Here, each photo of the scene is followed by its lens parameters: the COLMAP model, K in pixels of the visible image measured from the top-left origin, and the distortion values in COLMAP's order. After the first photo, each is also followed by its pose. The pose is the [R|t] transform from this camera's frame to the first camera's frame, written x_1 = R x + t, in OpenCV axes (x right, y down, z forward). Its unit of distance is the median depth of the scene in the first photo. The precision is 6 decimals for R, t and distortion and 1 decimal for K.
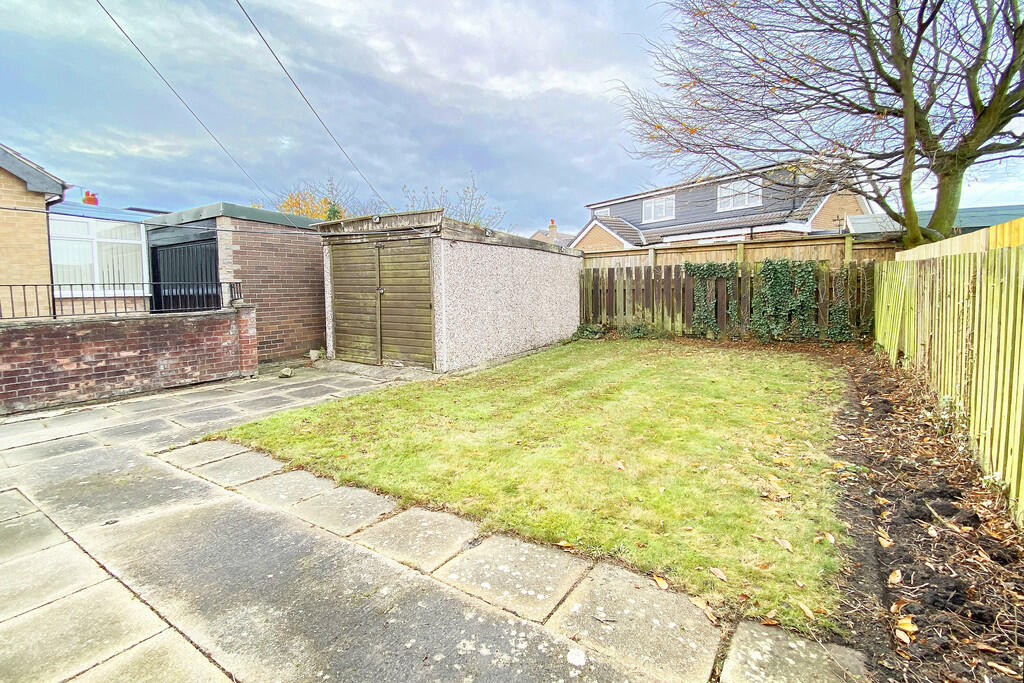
lens RADIAL K [[467.2, 0, 517.0], [0, 467.2, 334.6], [0, 0, 1]] dist [-0.016046, -0.001203]
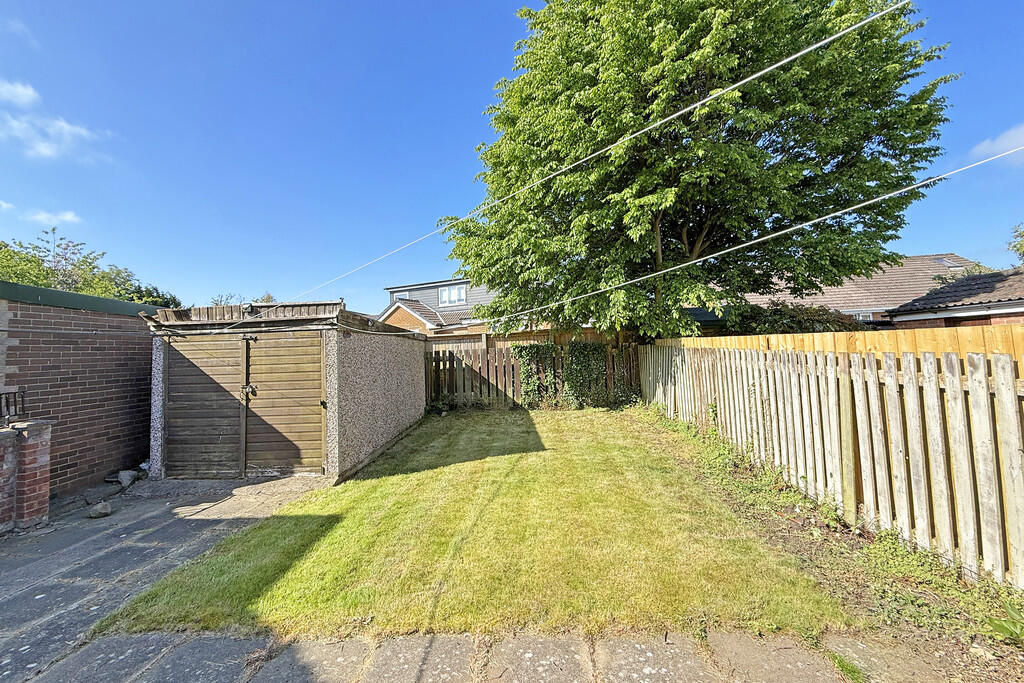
lens RADIAL K [[429.8, 0, 512.8], [0, 429.8, 335.4], [0, 0, 1]] dist [-0.004445, 0.000248]
pose [[0.877885, -0.008539, 0.478796, -0.229907], [0.082087, 0.987725, -0.132891, -0.043837], [-0.471784, 0.155966, 0.867810, 0.059436]]
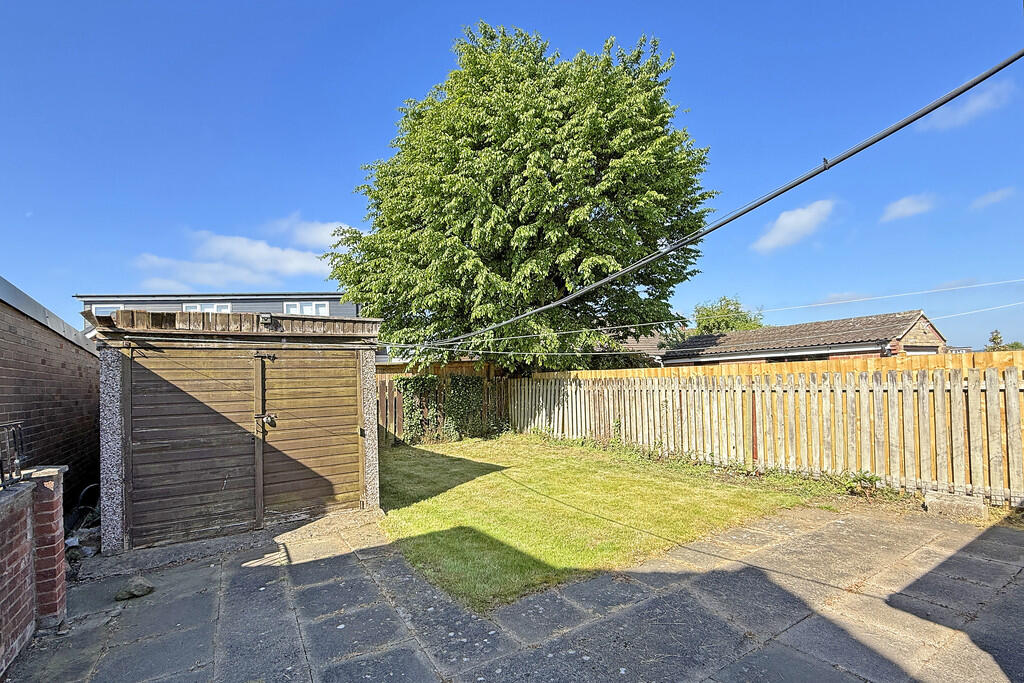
lens RADIAL K [[493.2, 0, 512.2], [0, 493.2, 393.9], [0, 0, 1]] dist [0.000746, -0.000418]
pose [[0.412769, -0.028686, 0.910384, -0.774554], [0.134792, 0.990422, -0.029907, -0.055751], [-0.900807, 0.135057, 0.412683, 0.339032]]
